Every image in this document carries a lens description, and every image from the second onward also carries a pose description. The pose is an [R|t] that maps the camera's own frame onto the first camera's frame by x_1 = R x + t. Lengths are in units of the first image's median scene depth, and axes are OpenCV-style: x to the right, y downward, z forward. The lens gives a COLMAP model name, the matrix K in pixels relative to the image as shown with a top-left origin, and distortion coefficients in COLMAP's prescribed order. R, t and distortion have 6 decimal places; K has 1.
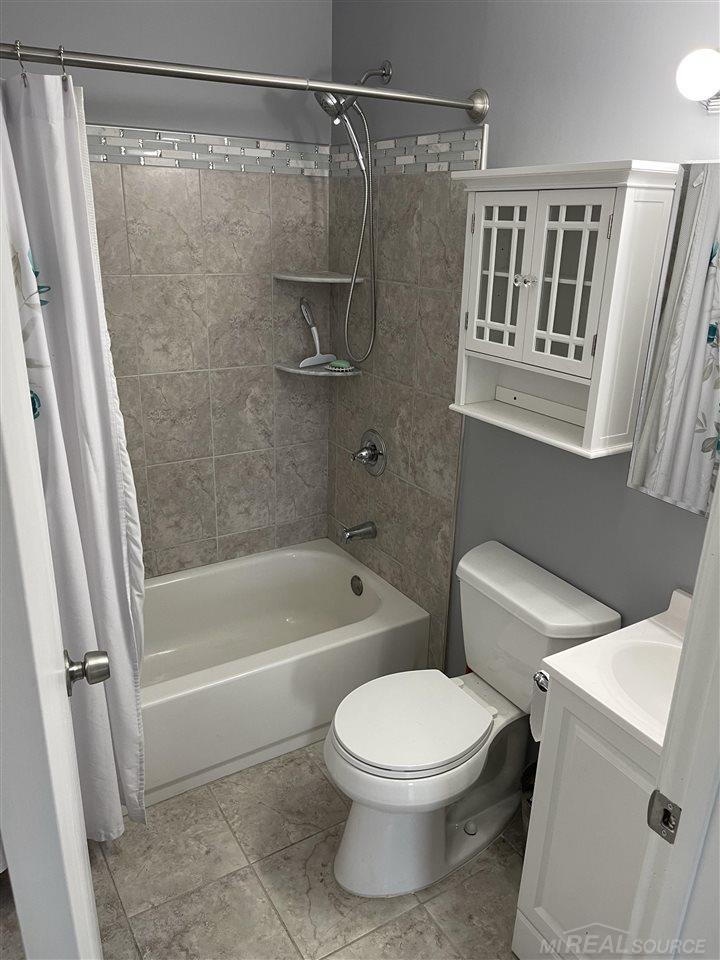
lens RADIAL K [[726.9, 0, 362.2], [0, 726.9, 489.1], [0, 0, 1]] dist [0.056309, -0.065689]
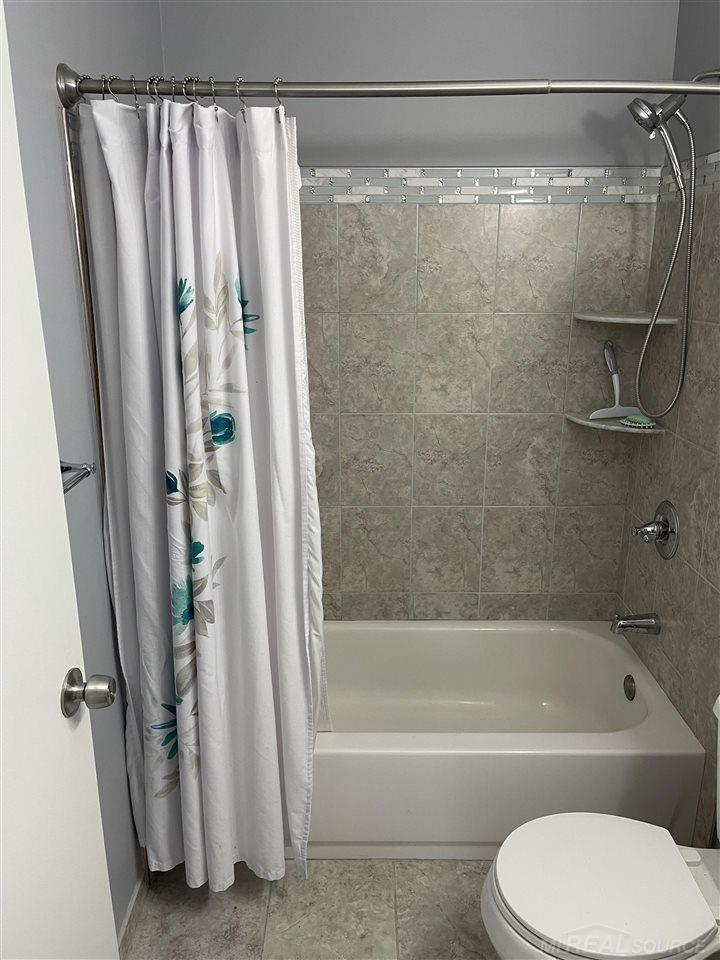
lens RADIAL K [[726.9, 0, 360.9], [0, 726.9, 482.3], [0, 0, 1]] dist [0.056309, -0.065689]
pose [[0.850363, 0.127537, -0.510507, 0.146621], [-0.165095, 0.985860, -0.028710, -0.024444], [0.499627, 0.108696, 0.859394, 0.132905]]
